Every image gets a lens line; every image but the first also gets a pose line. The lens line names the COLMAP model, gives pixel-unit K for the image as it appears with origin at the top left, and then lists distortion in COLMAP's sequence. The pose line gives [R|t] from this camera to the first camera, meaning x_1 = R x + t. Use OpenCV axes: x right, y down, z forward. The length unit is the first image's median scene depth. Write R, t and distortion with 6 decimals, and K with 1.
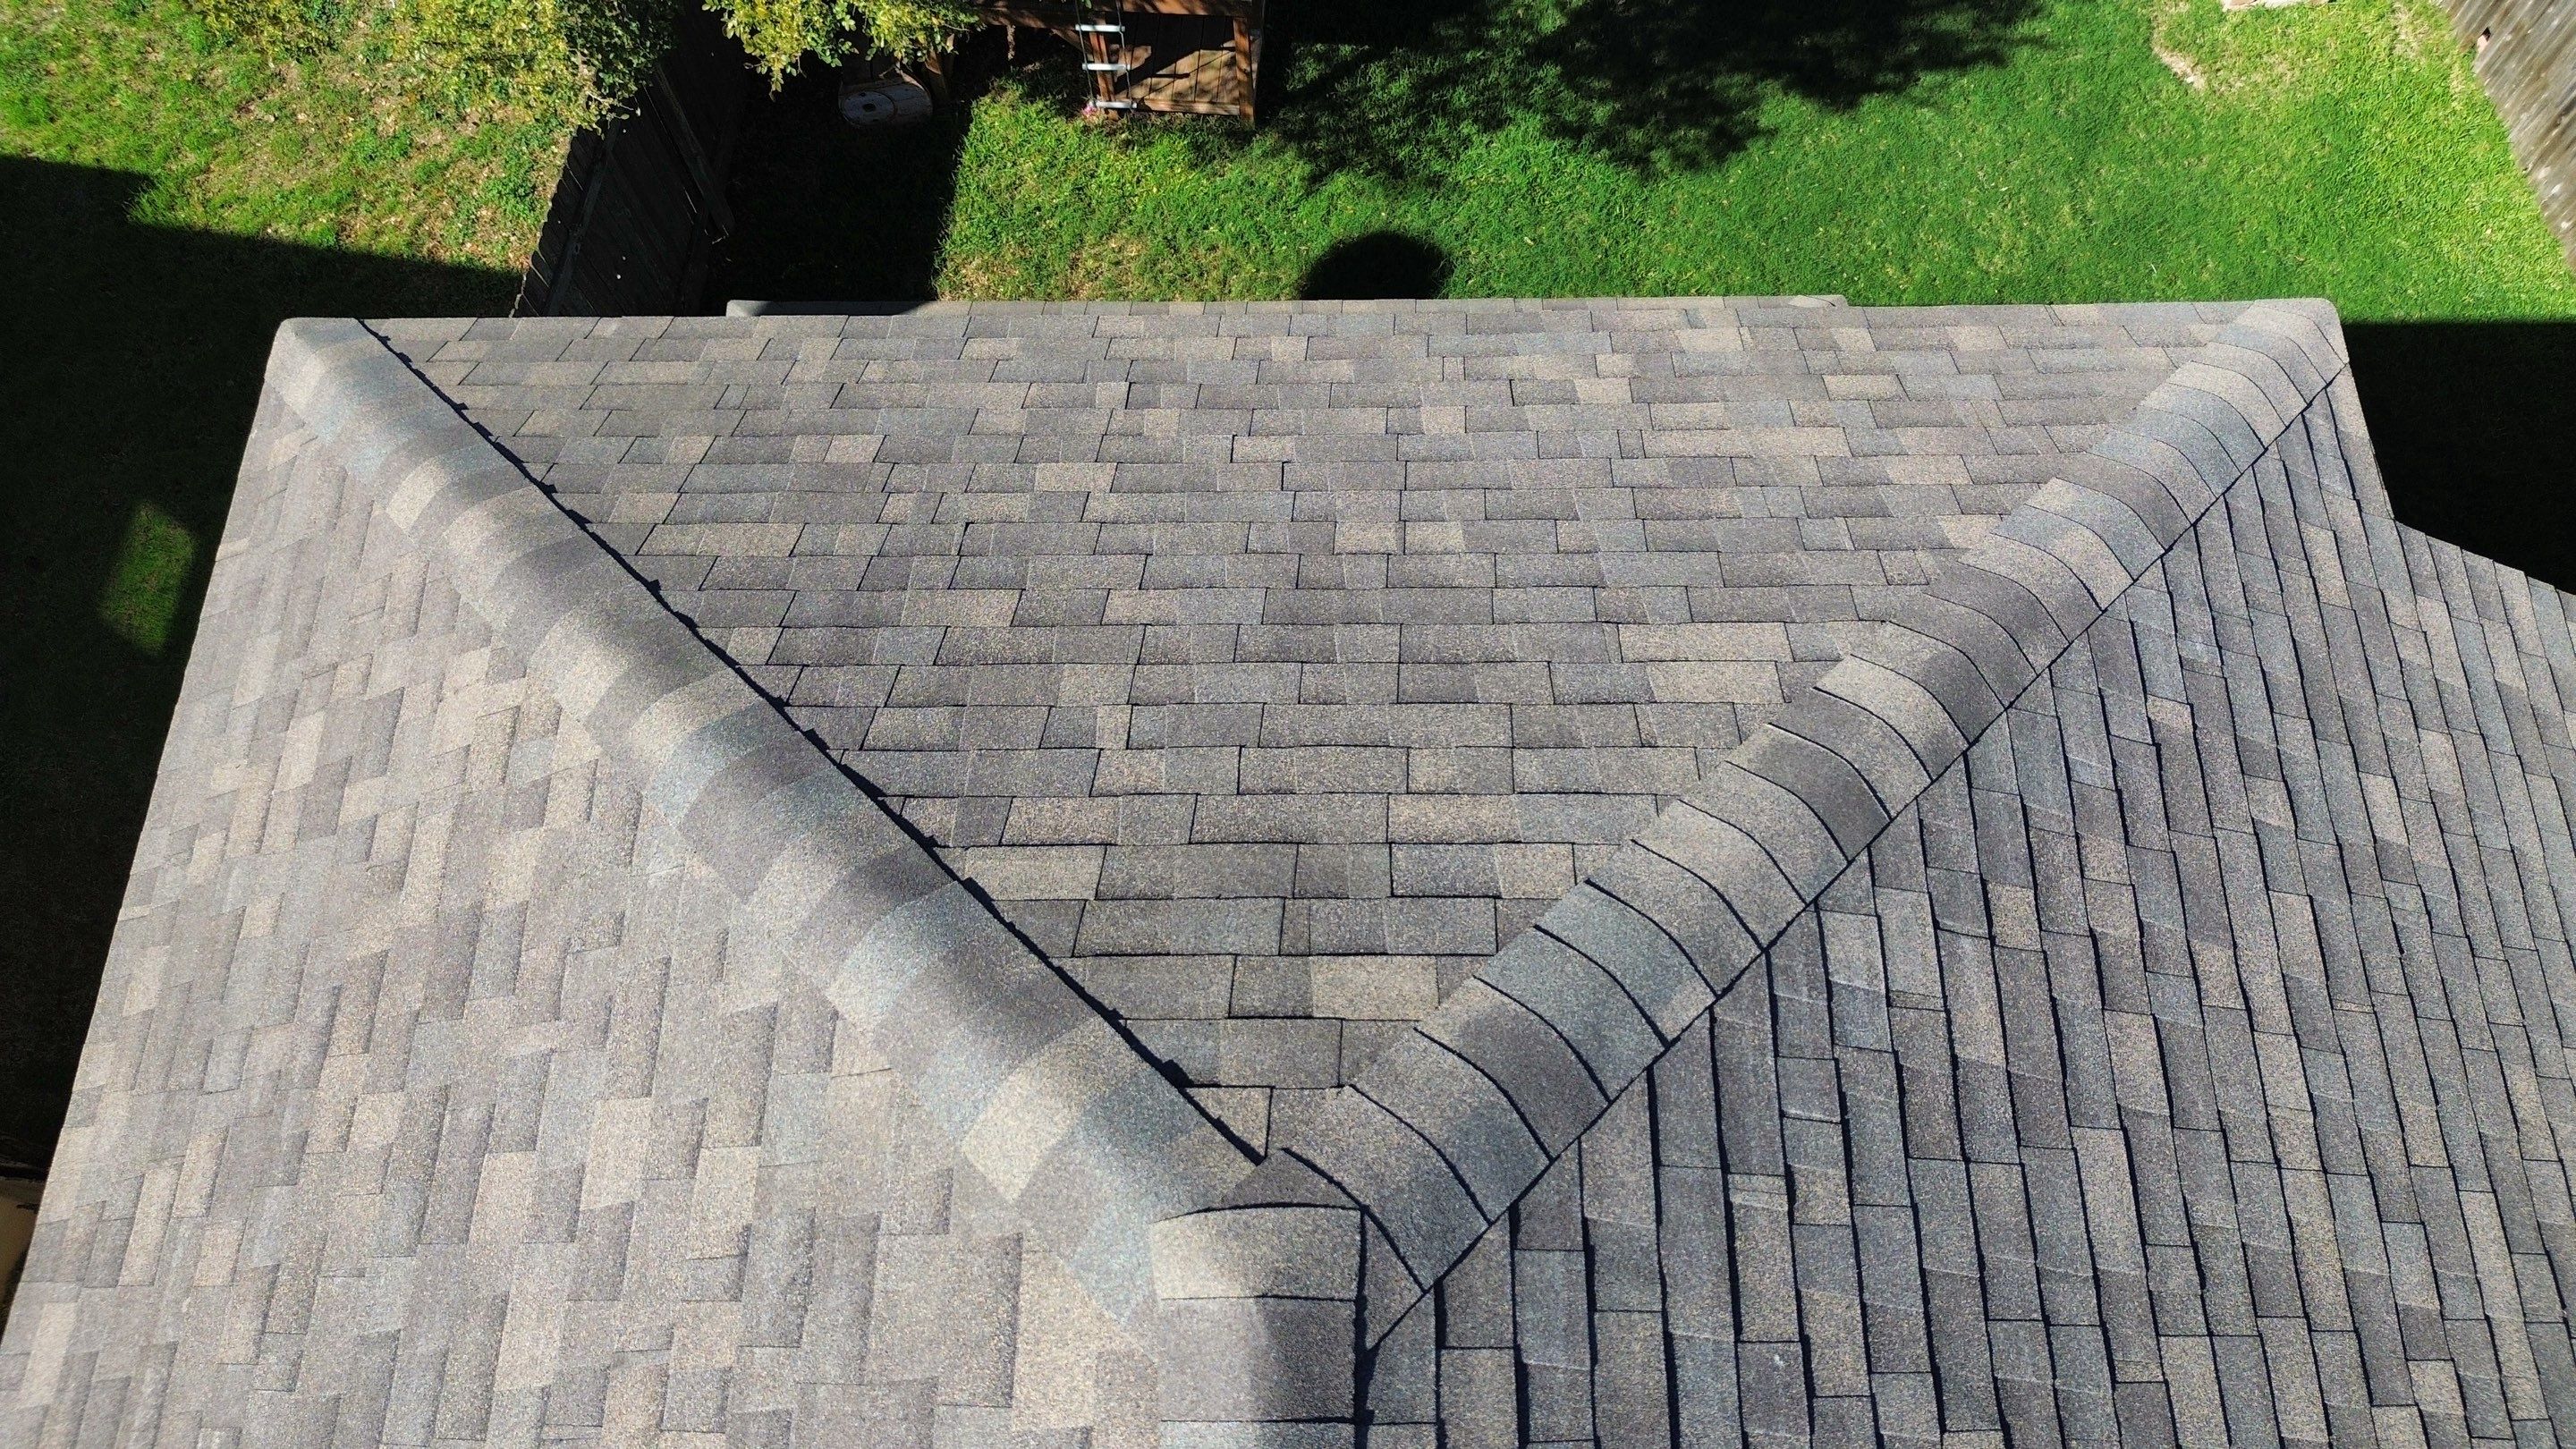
lens RADIAL K [[1806.6, 0, 1285.3], [0, 1806.6, 751.4], [0, 0, 1]] dist [0.040074, -0.004337]
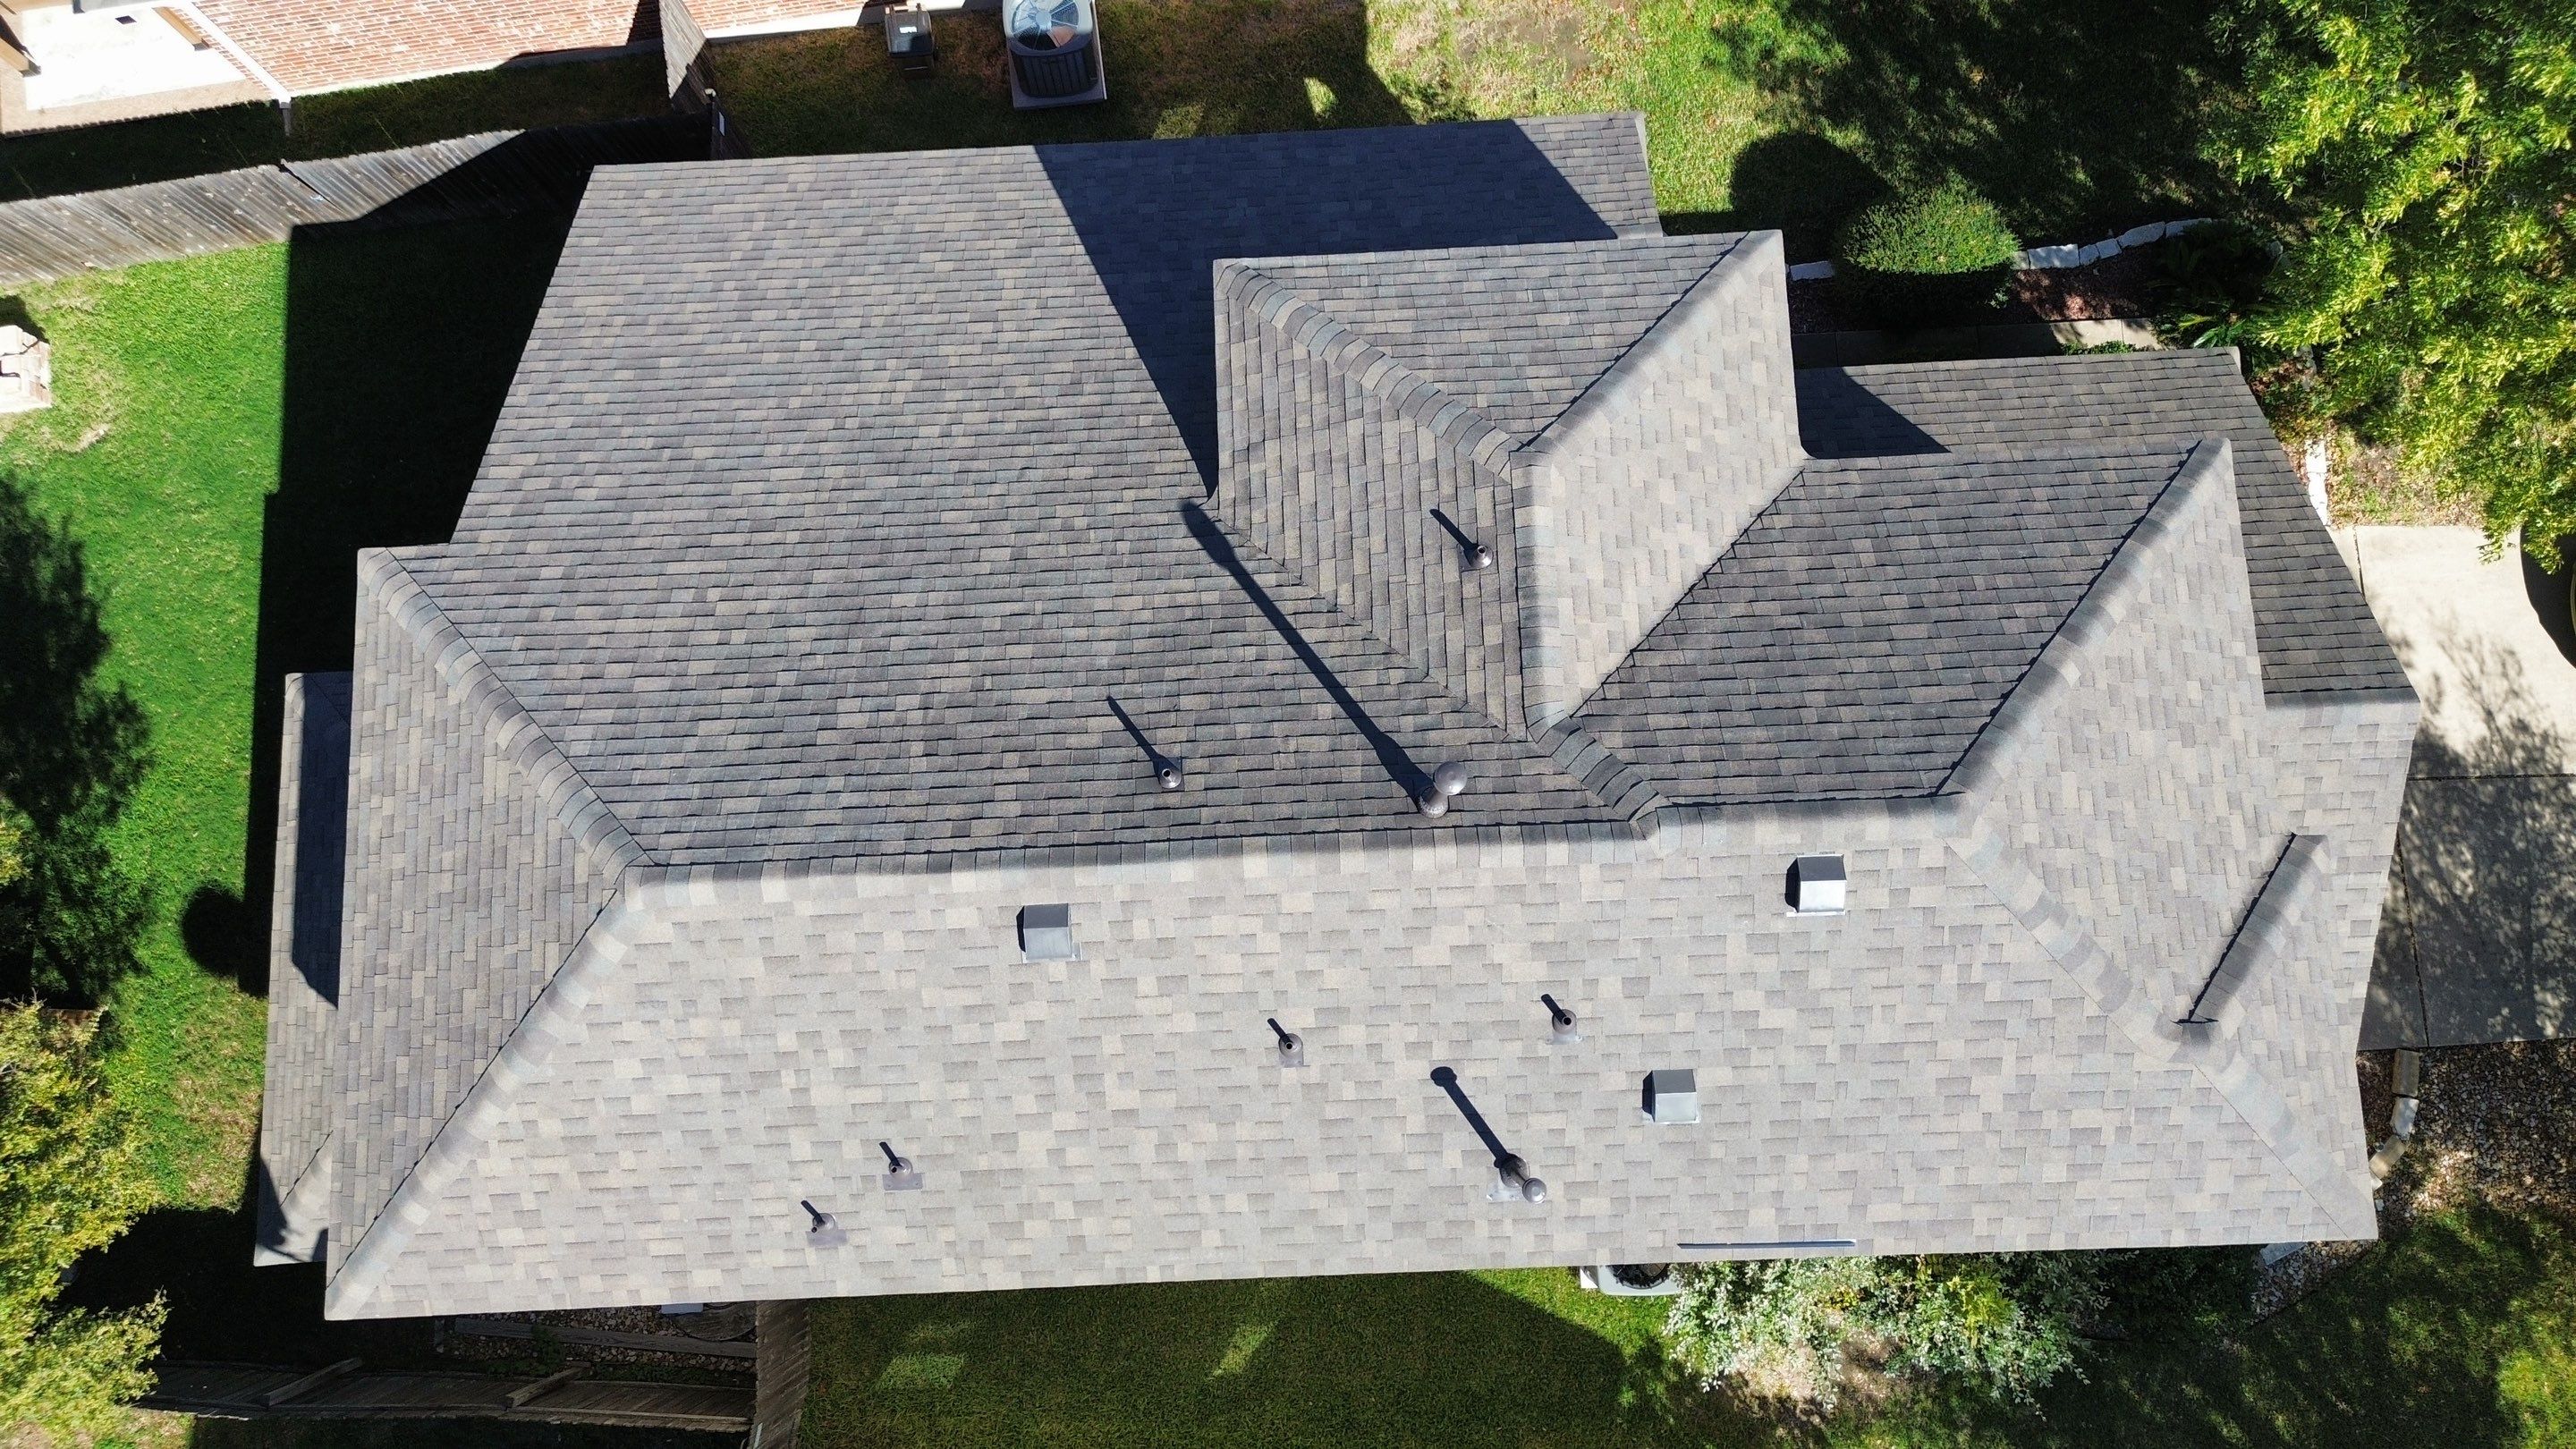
lens RADIAL K [[1827.6, 0, 1294.0], [0, 1827.6, 725.9], [0, 0, 1]] dist [0.079912, -0.074909]
pose [[-0.047989, -0.981647, 0.184572, -0.123661], [0.931942, 0.022488, 0.361910, 0.028550], [-0.359418, 0.189378, 0.913758, -0.884531]]
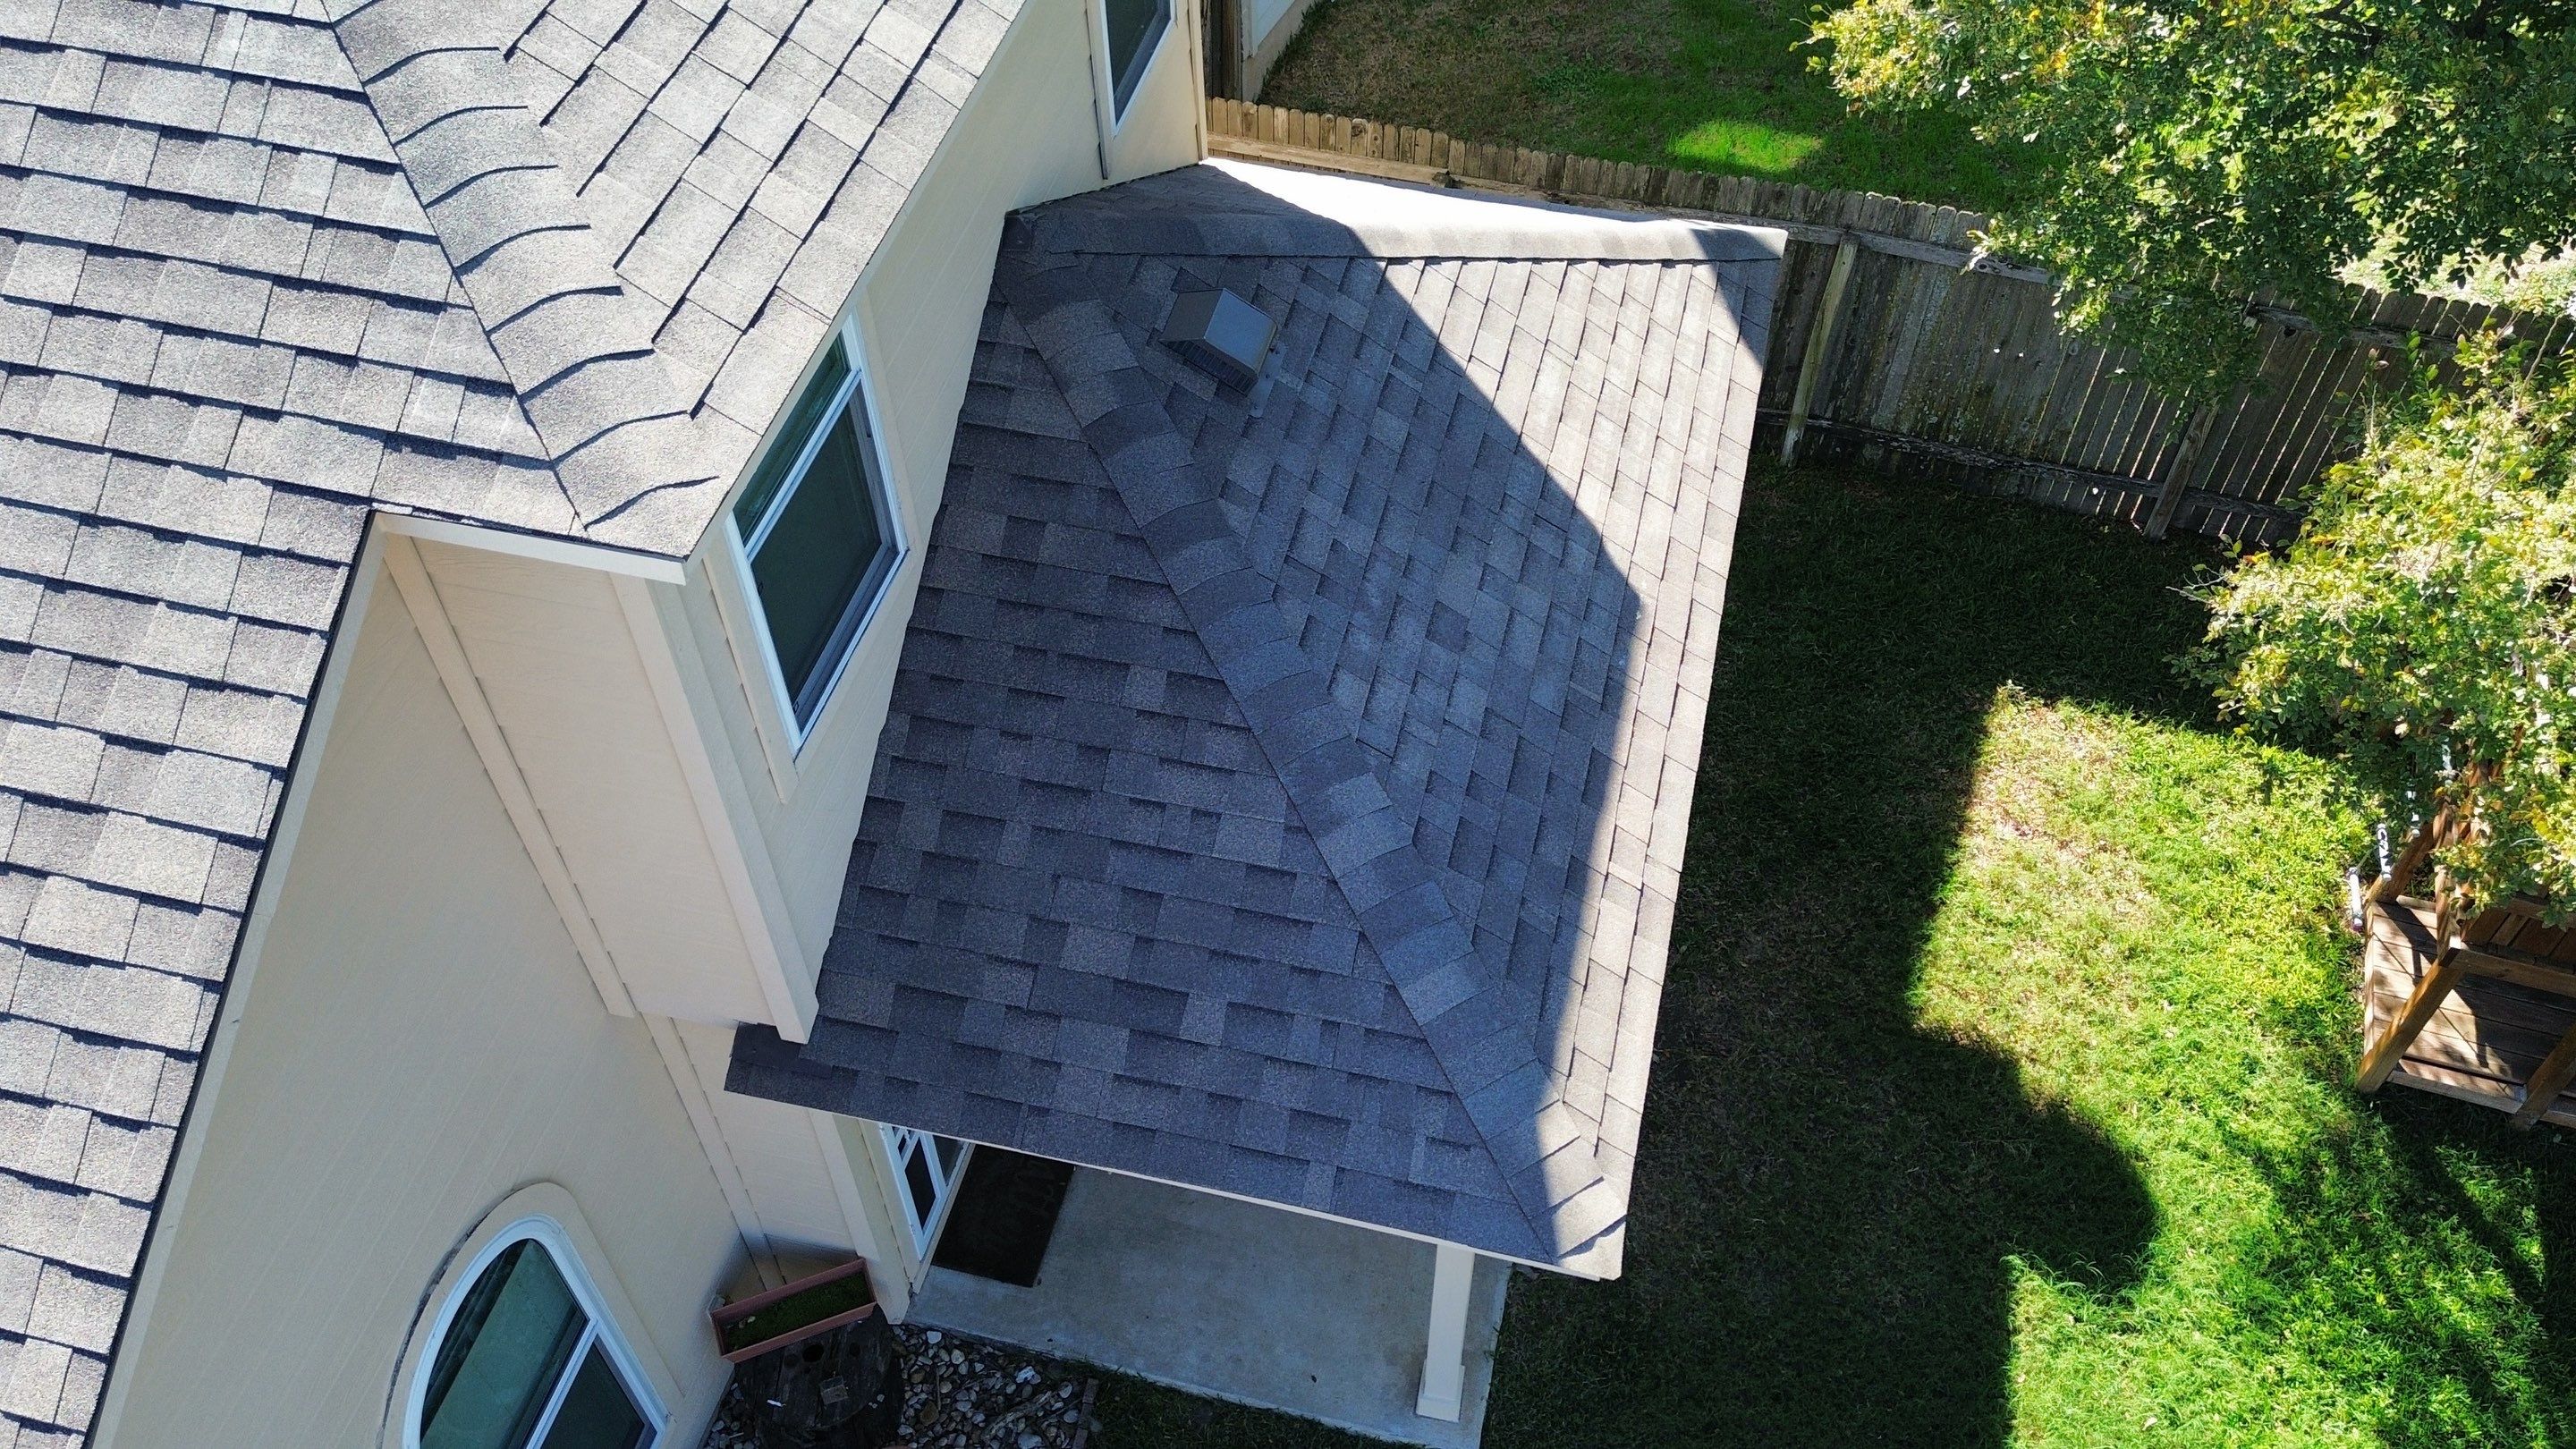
lens RADIAL K [[2075.7, 0, 1280.6], [0, 2075.7, 731.7], [0, 0, 1]] dist [0.057611, -0.045014]
pose [[-0.239526, 0.758942, -0.605503, 0.459619], [-0.891409, 0.075226, 0.446914, -0.354719], [0.384731, 0.646798, 0.658509, 0.250591]]
